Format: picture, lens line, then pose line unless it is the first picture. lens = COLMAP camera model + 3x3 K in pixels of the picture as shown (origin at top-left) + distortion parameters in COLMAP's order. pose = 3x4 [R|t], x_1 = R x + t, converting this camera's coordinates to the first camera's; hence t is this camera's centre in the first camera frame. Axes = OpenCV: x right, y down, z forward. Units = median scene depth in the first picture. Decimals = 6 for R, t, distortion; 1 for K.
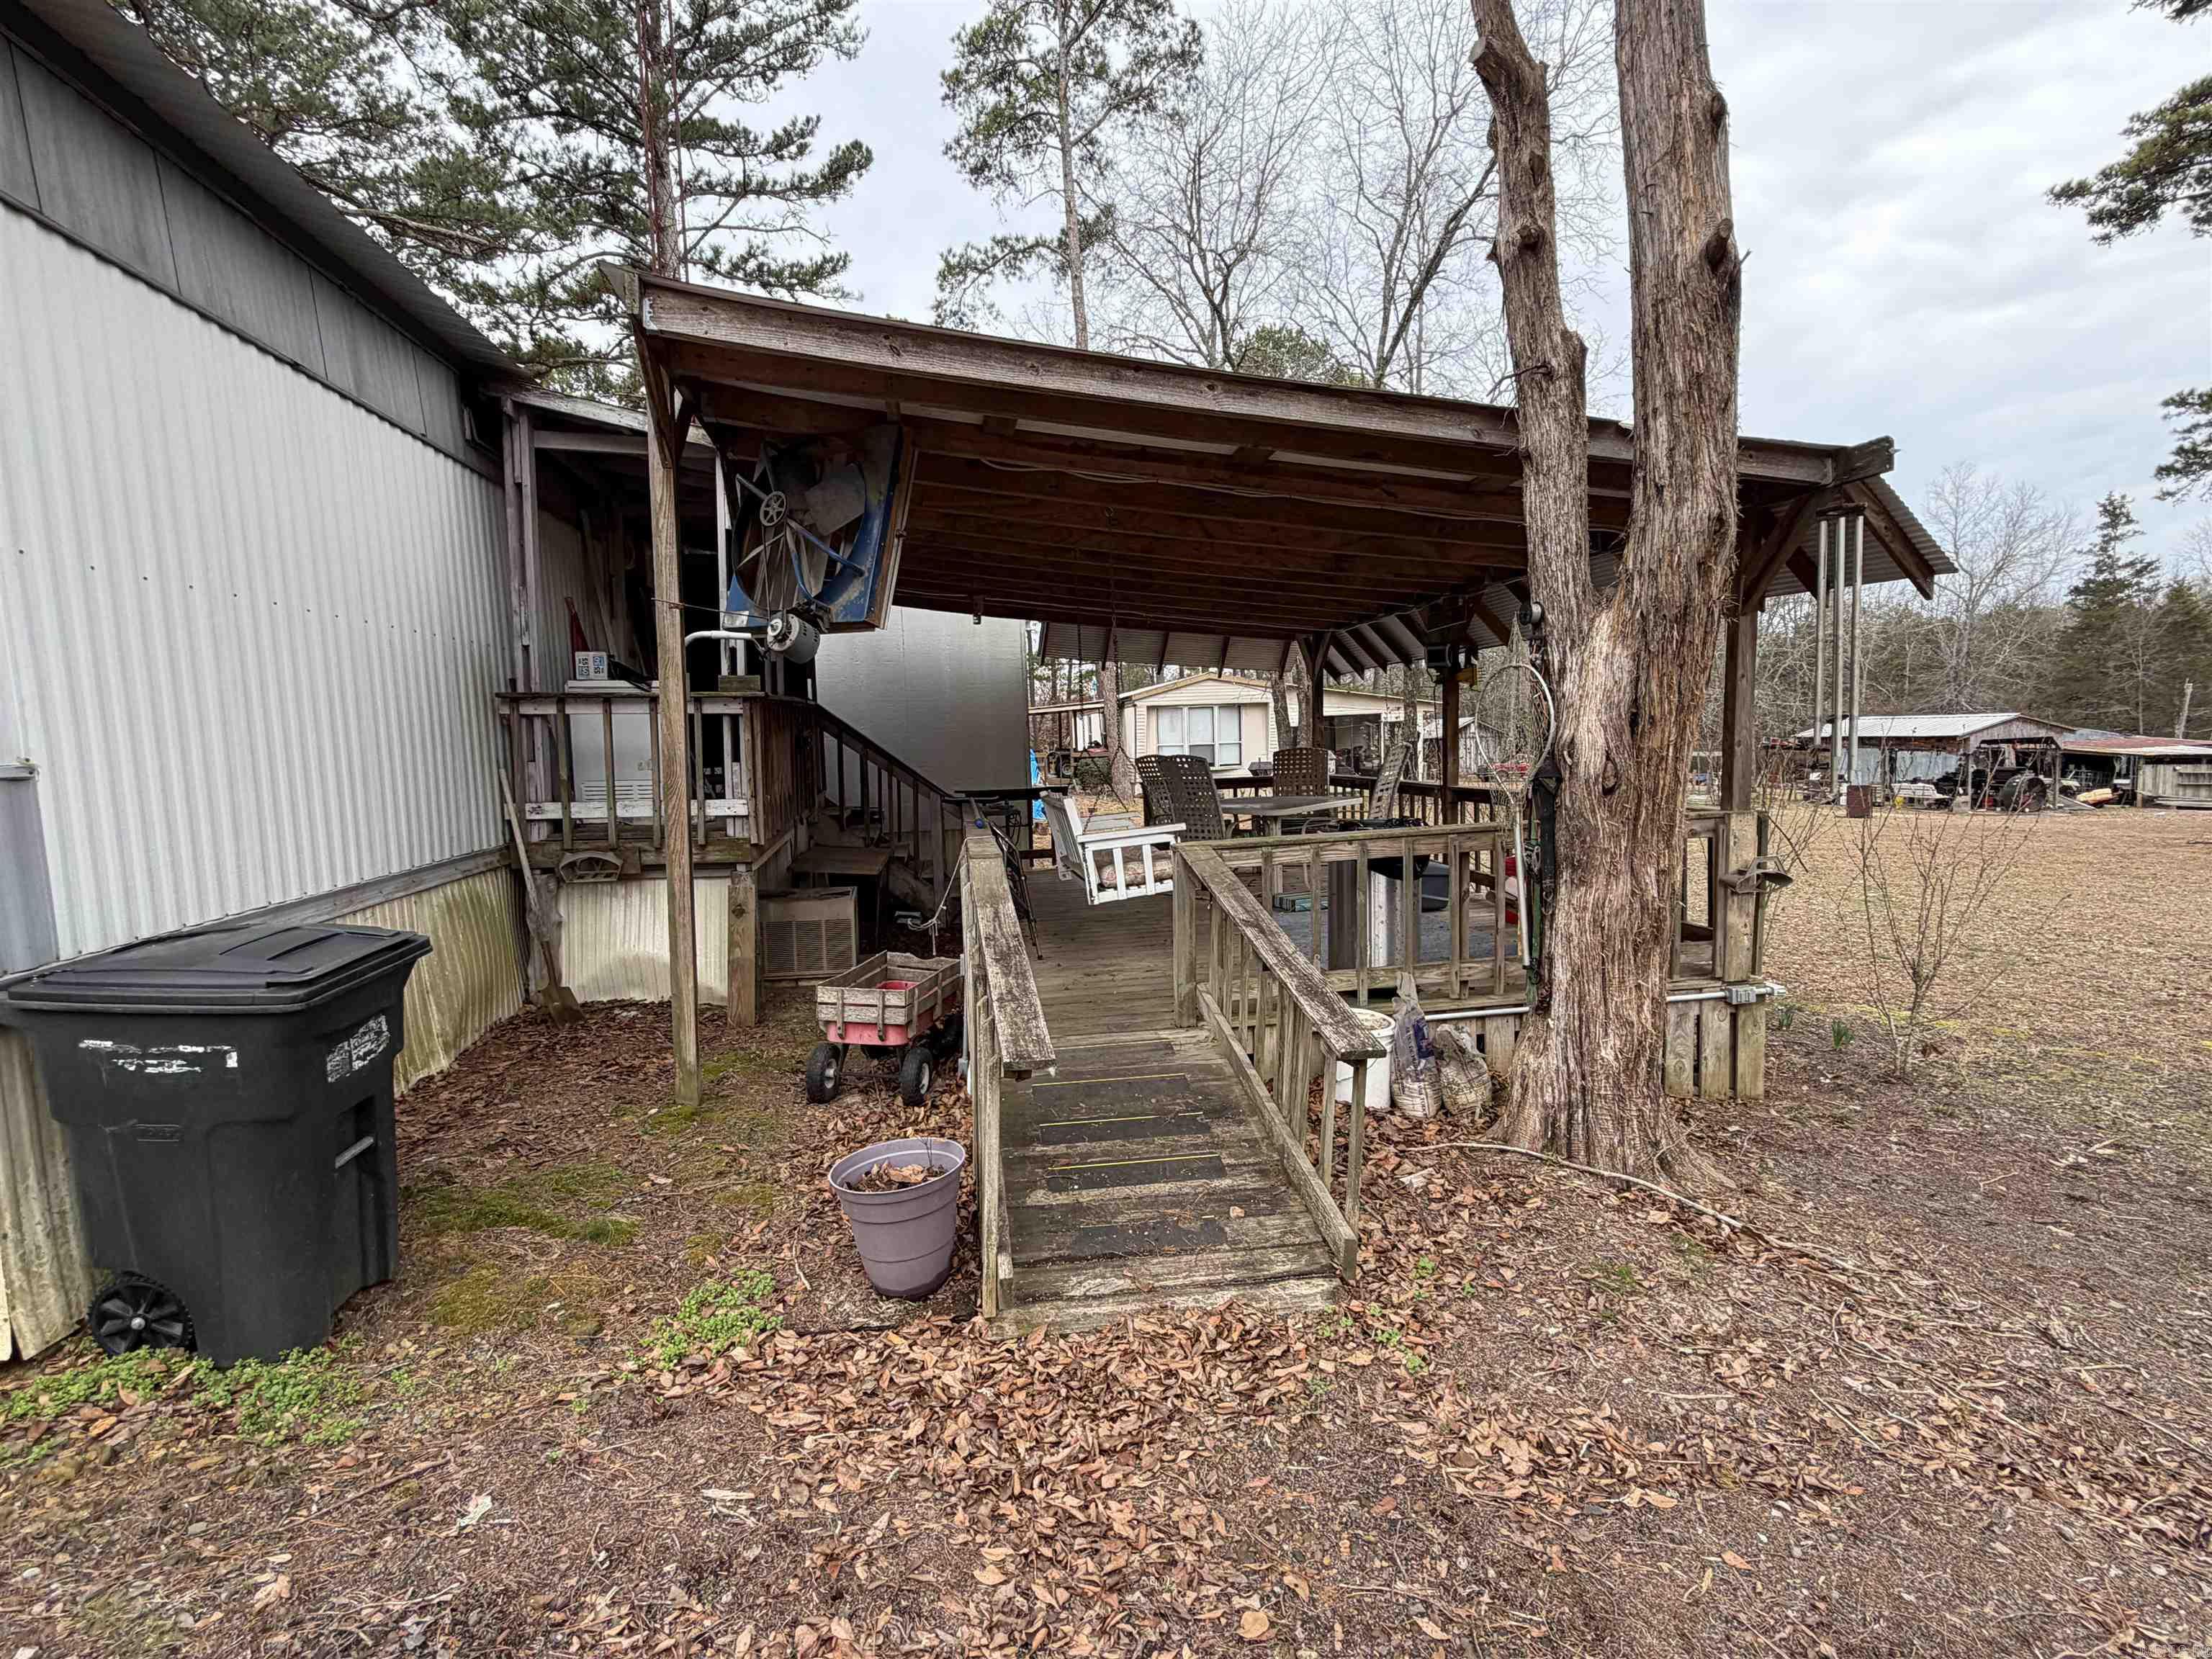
lens RADIAL K [[1086.4, 0, 1107.2], [0, 1086.4, 838.5], [0, 0, 1]] dist [-0.001434, -0.000428]
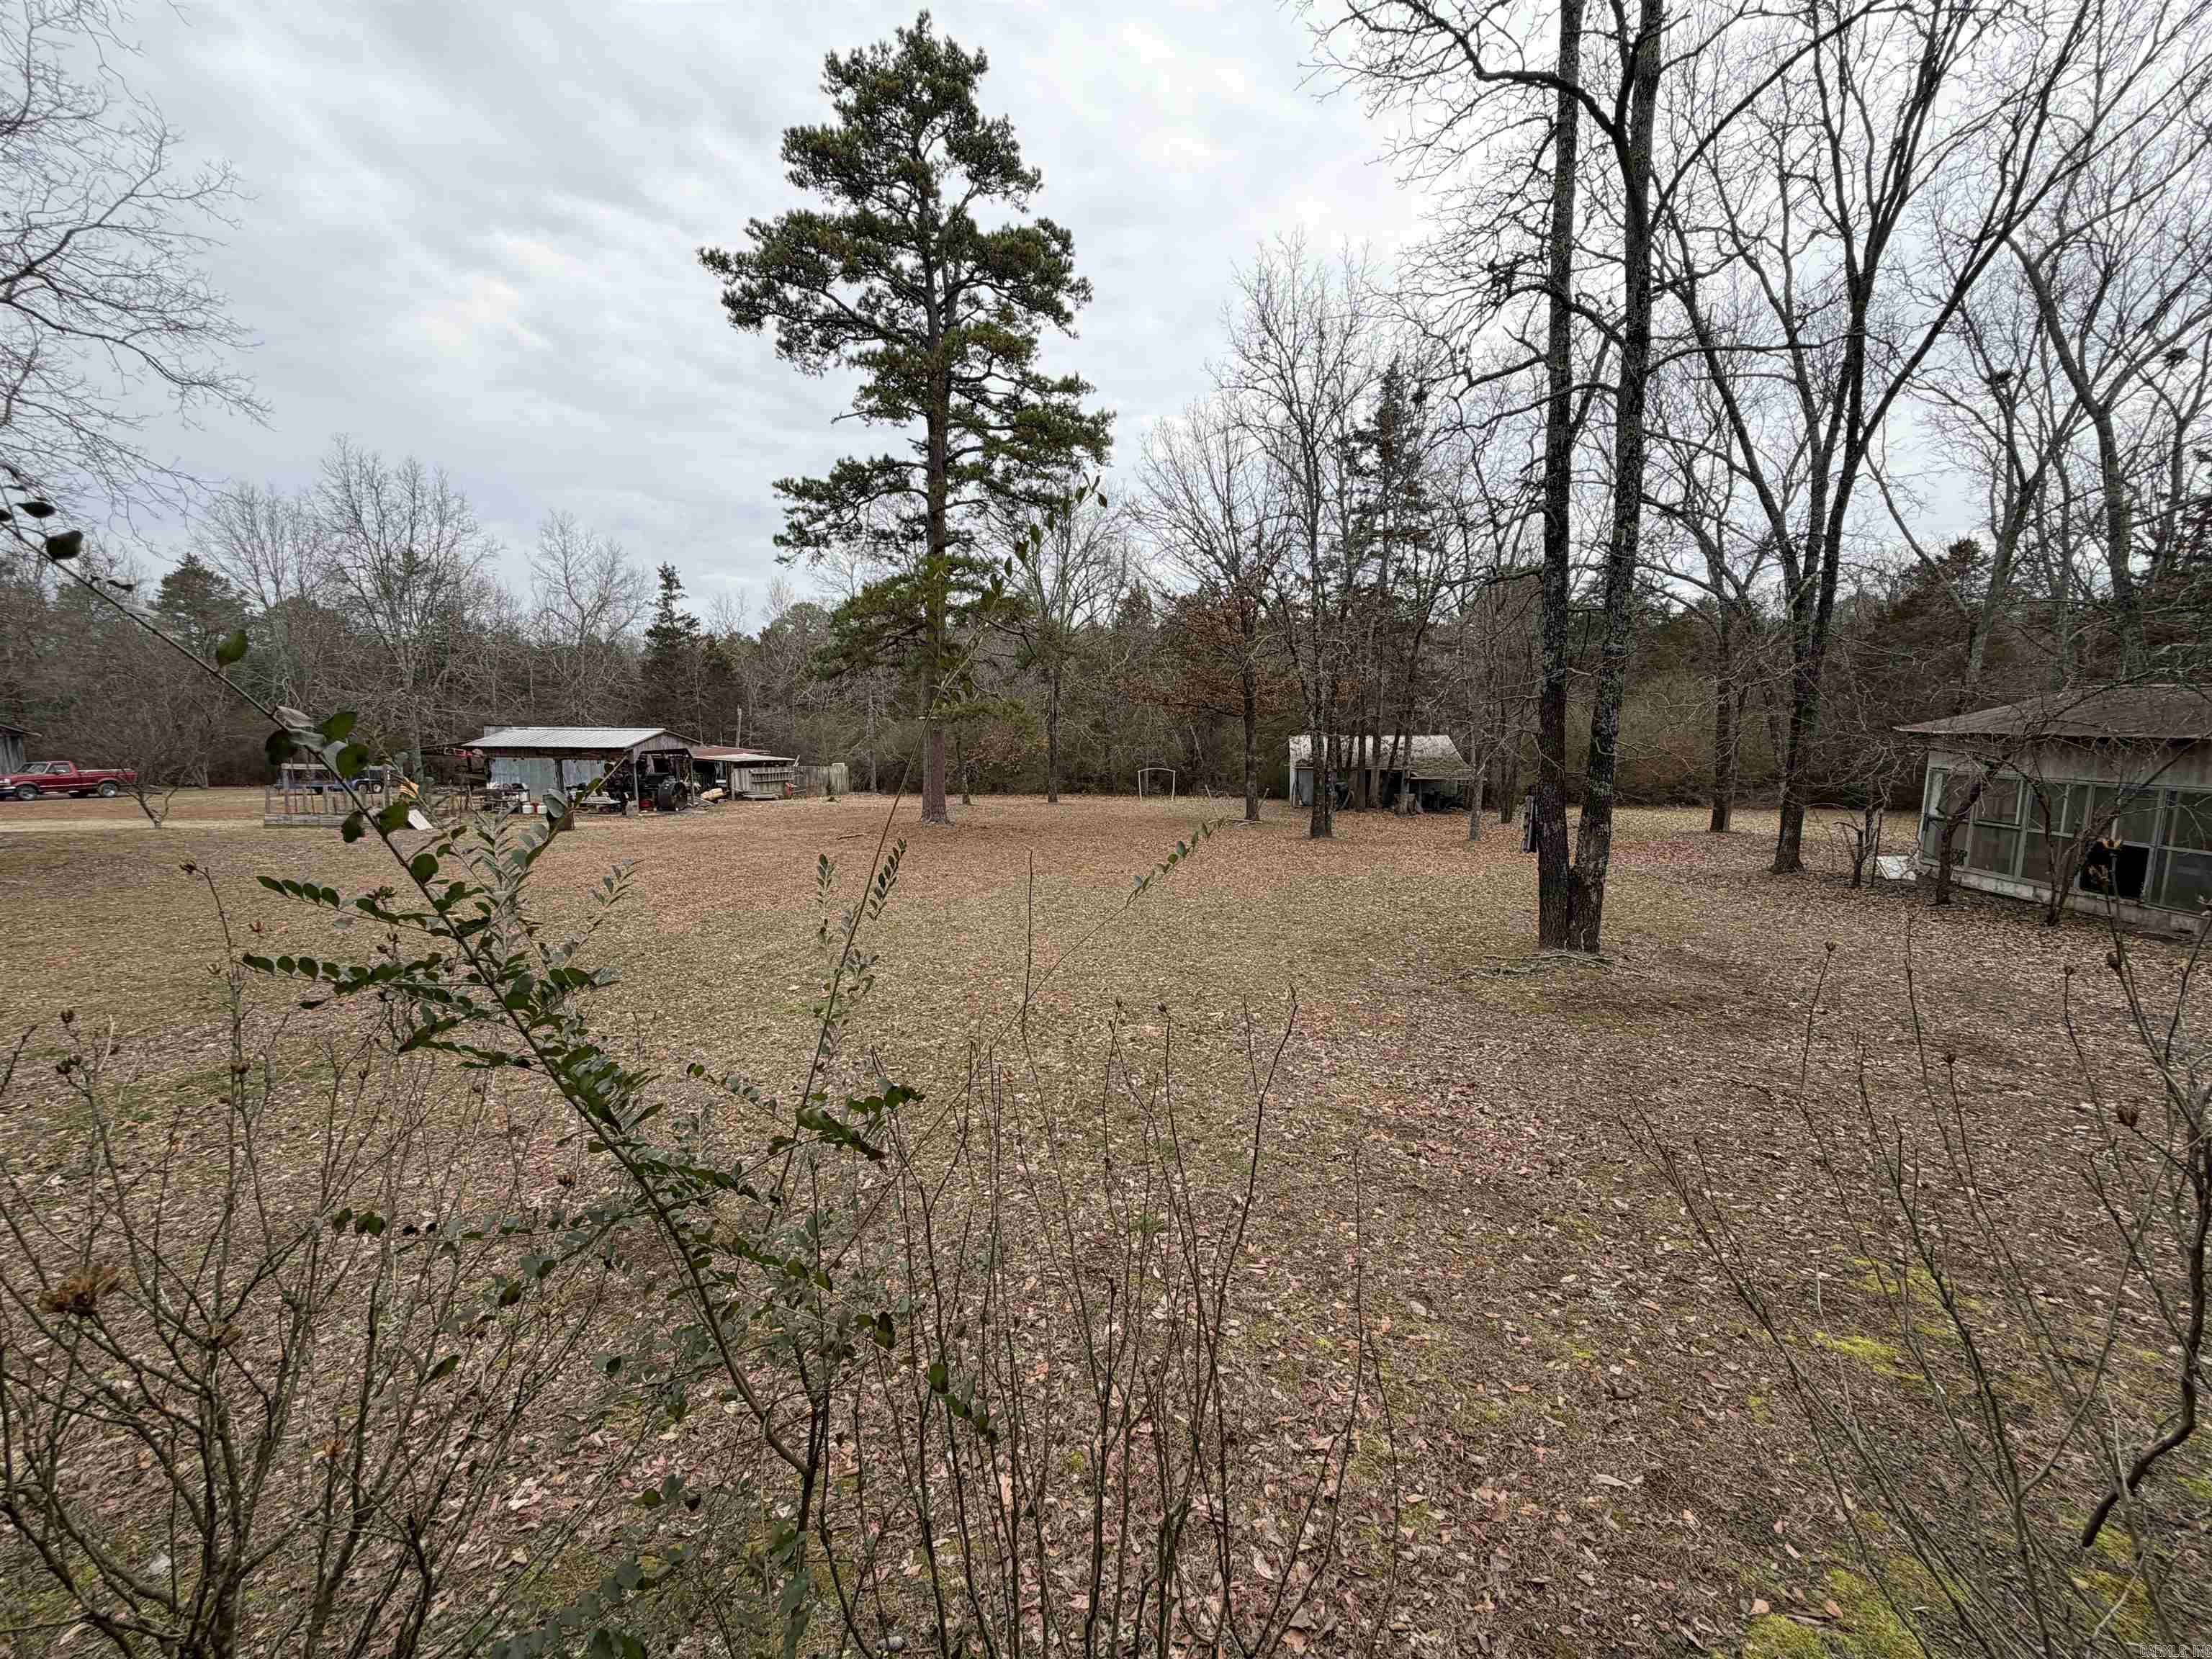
lens RADIAL K [[882.5, 0, 1107.5], [0, 882.5, 831.8], [0, 0, 1]] dist [-0.008711, 0.000234]
pose [[0.331806, -0.082449, 0.939738, 0.082934], [0.066557, 0.995737, 0.063862, -0.030595], [-0.940997, 0.041356, 0.335879, 0.212805]]
